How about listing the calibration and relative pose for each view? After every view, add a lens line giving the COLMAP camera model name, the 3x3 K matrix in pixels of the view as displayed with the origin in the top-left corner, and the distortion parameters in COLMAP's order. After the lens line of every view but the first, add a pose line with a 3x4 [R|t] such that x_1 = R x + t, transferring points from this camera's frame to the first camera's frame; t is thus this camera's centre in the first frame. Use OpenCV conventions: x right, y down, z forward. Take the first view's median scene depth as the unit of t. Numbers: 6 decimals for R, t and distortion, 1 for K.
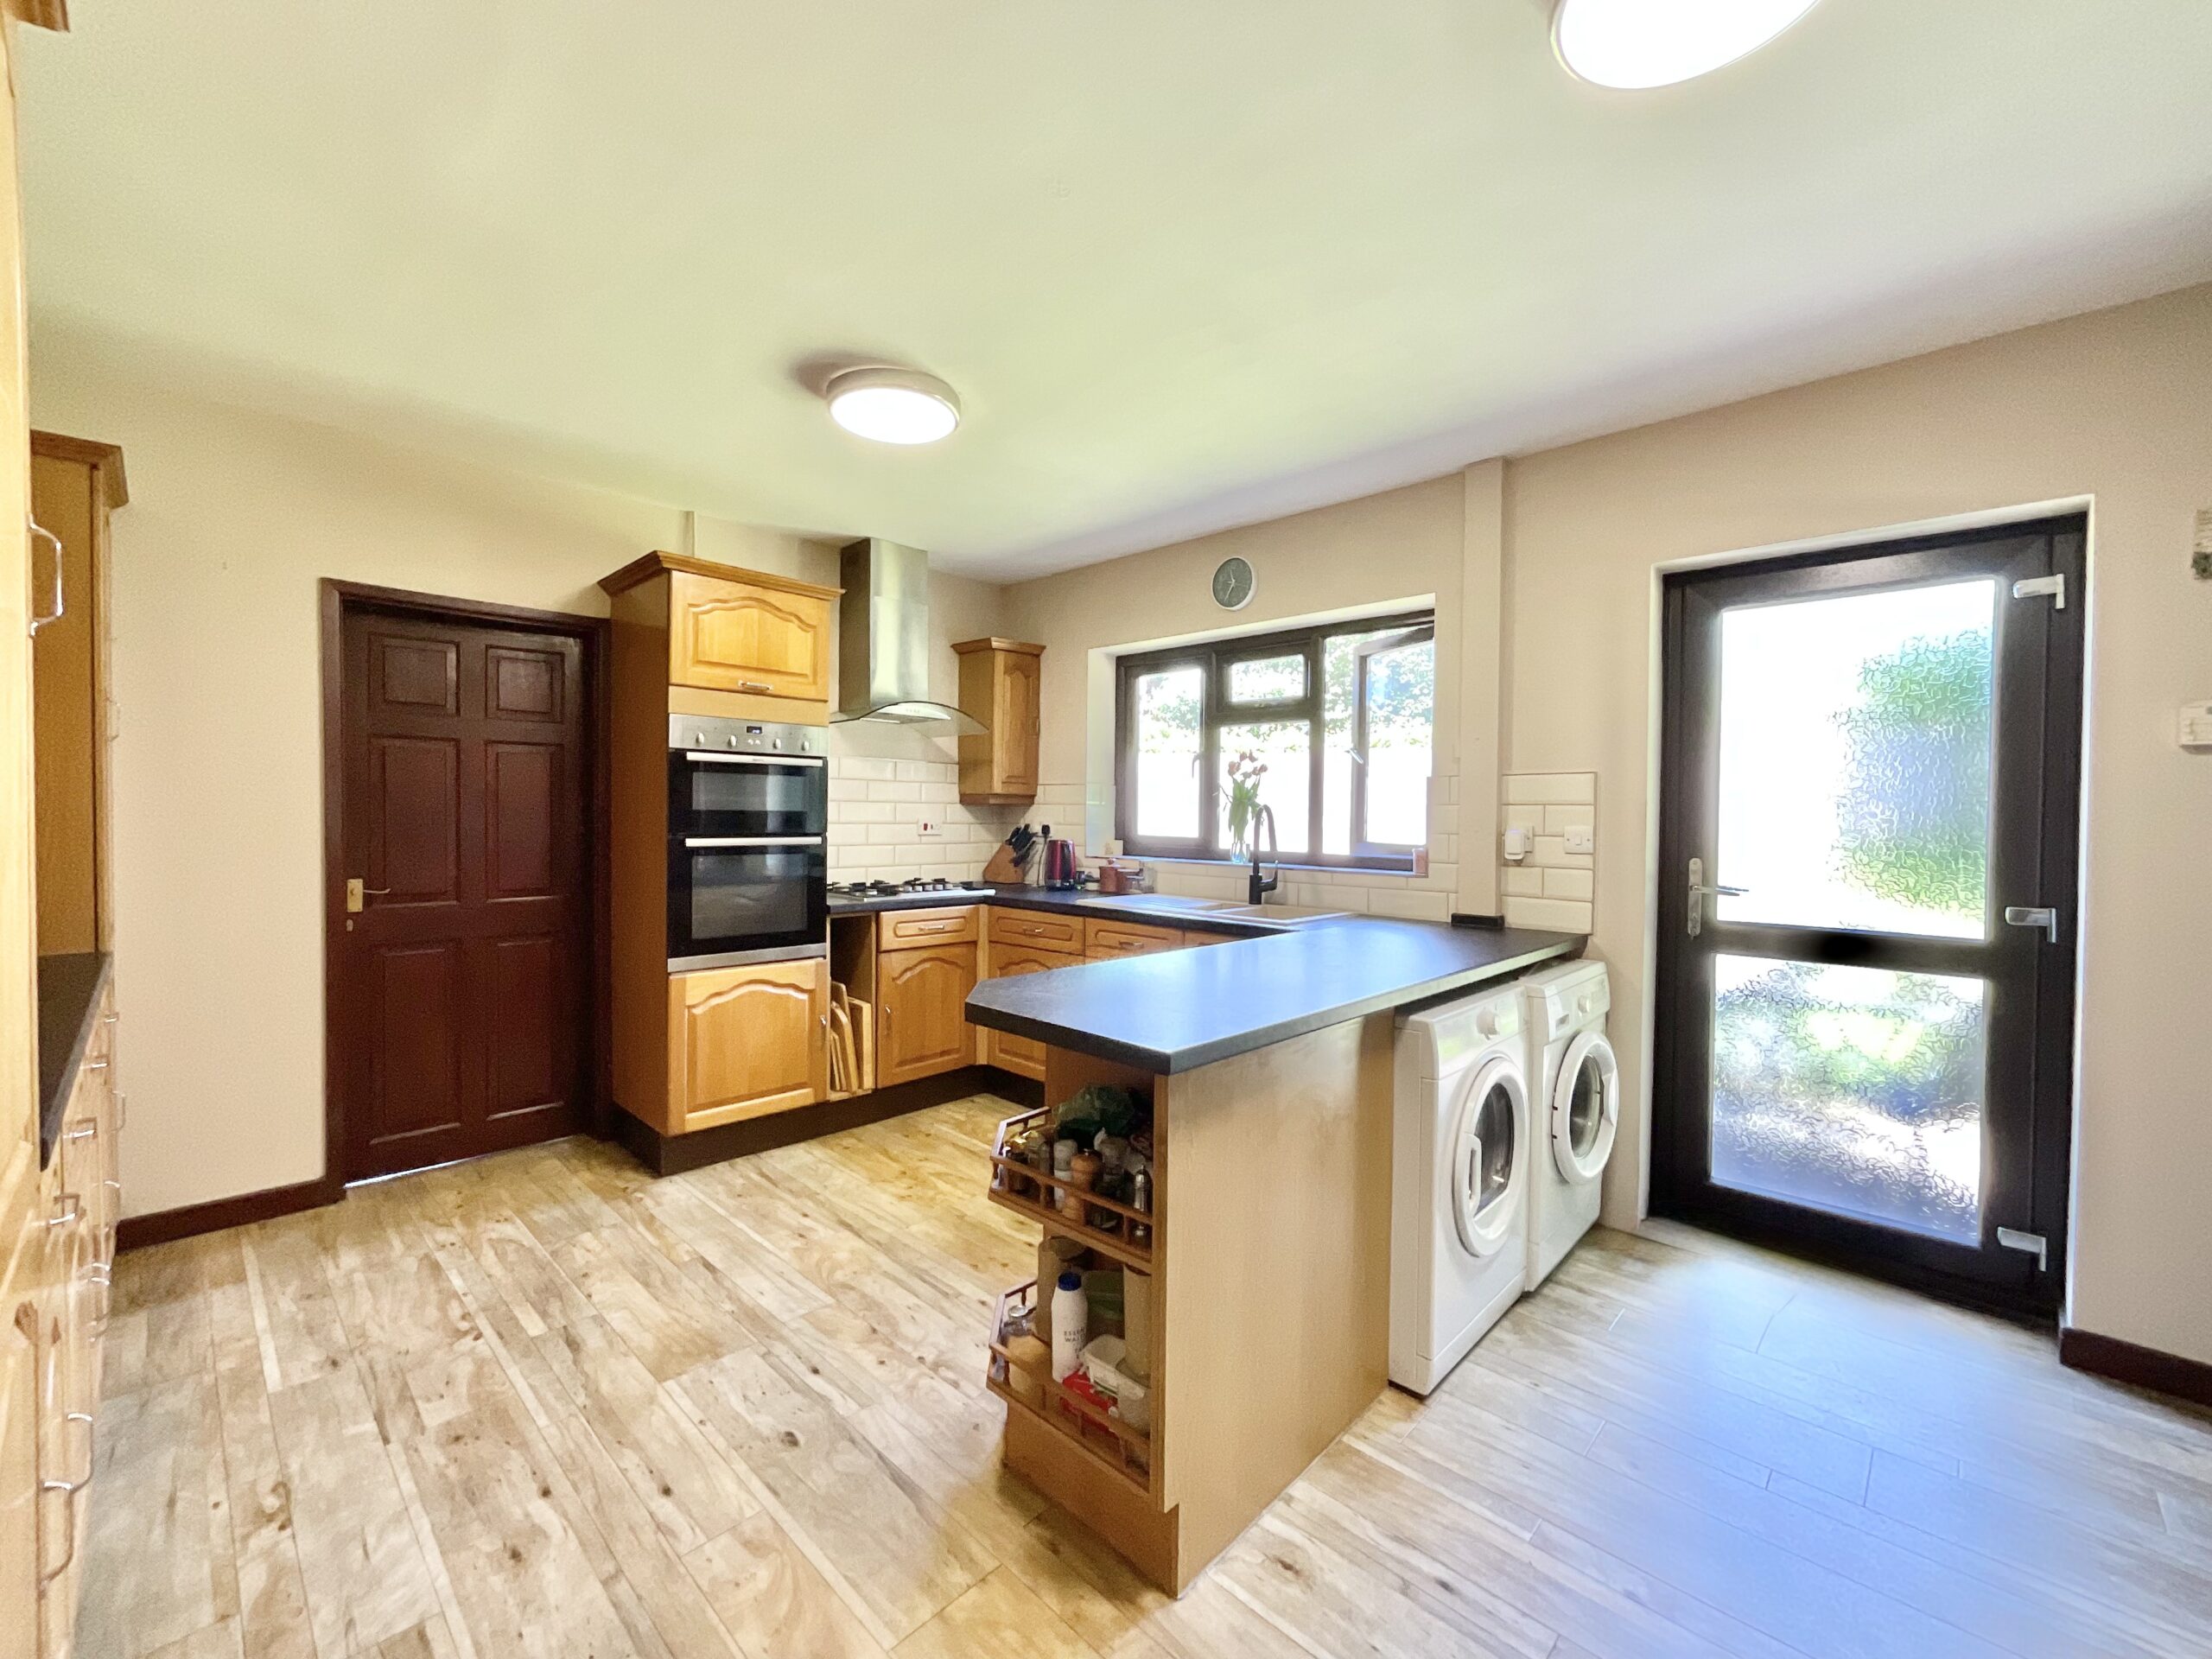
lens RADIAL K [[900.6, 0, 1105.8], [0, 900.6, 827.9], [0, 0, 1]] dist [0.001719, 0.000503]
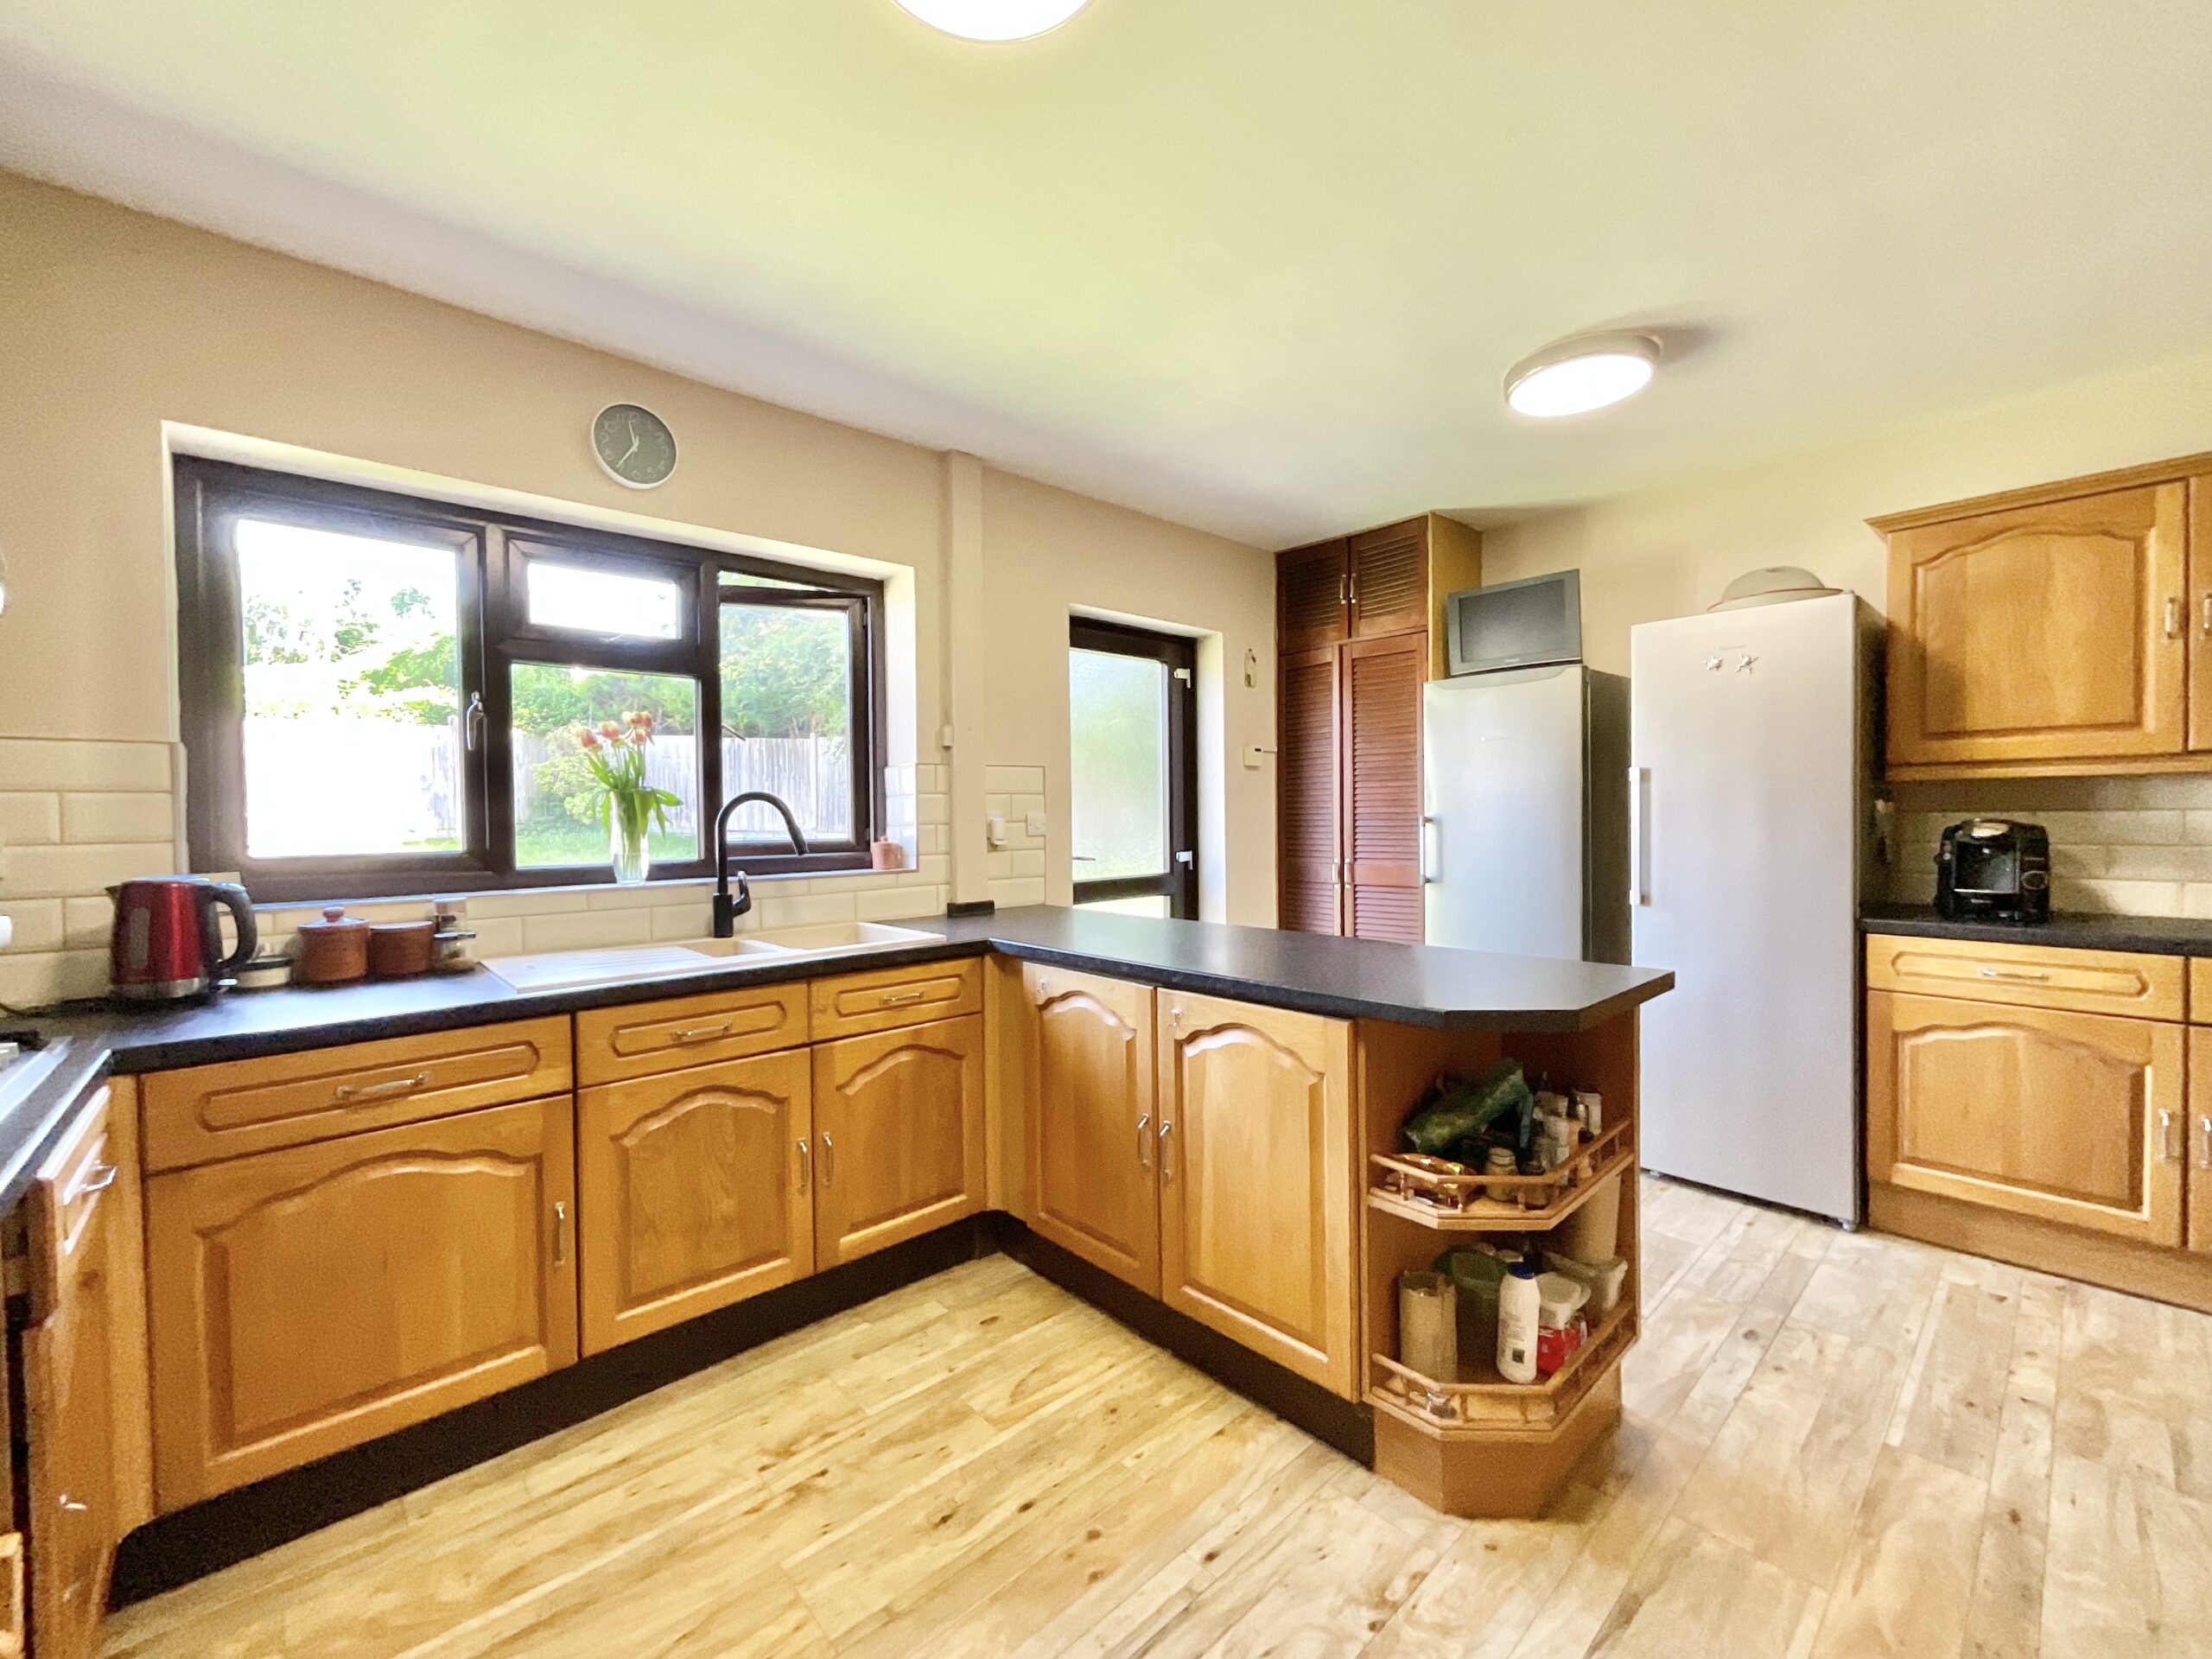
lens RADIAL K [[900.6, 0, 1104.1], [0, 900.6, 817.2], [0, 0, 1]] dist [0.001719, 0.000503]
pose [[0.074867, -0.020793, 0.996977, -0.840365], [0.027493, 0.999446, 0.018779, -0.019996], [-0.996814, 0.026004, 0.075398, 1.098740]]
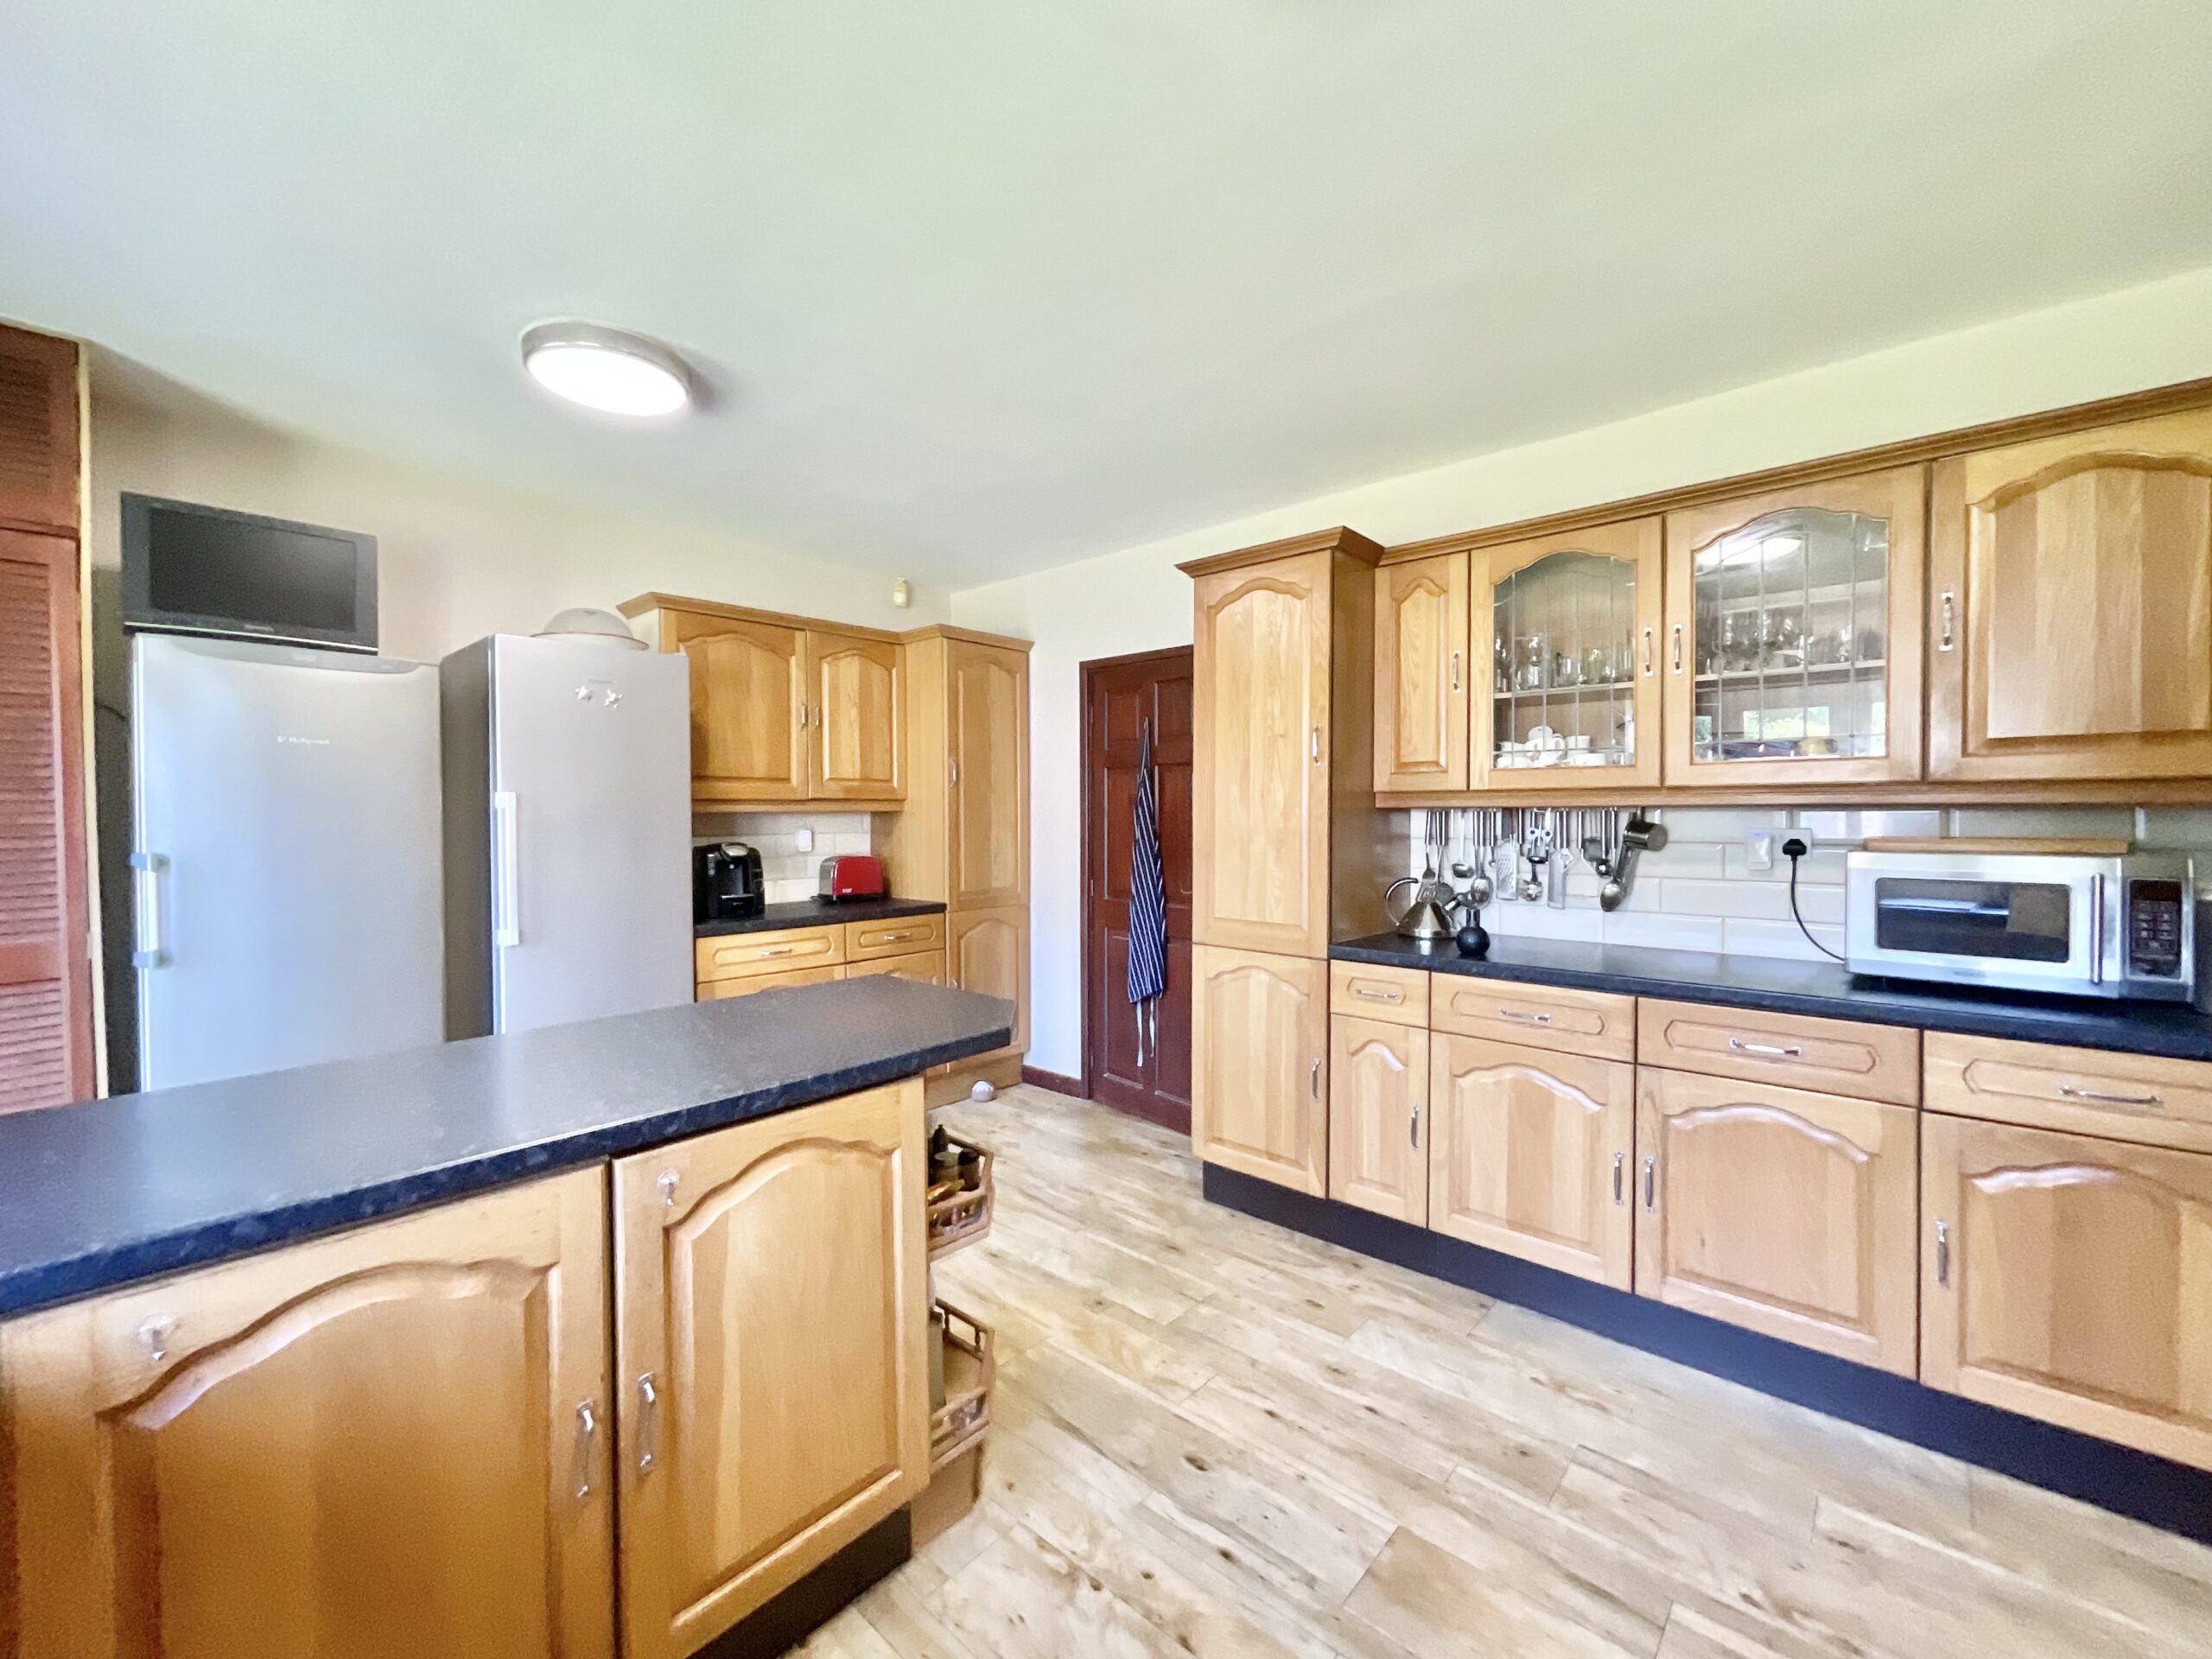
lens RADIAL K [[900.6, 0, 1111.3], [0, 900.6, 831.8], [0, 0, 1]] dist [0.001719, 0.000503]
pose [[-0.999248, -0.007778, -0.037997, -0.179430], [-0.008953, 0.999483, 0.030868, -0.038175], [0.037737, 0.031185, -0.998801, 1.655284]]
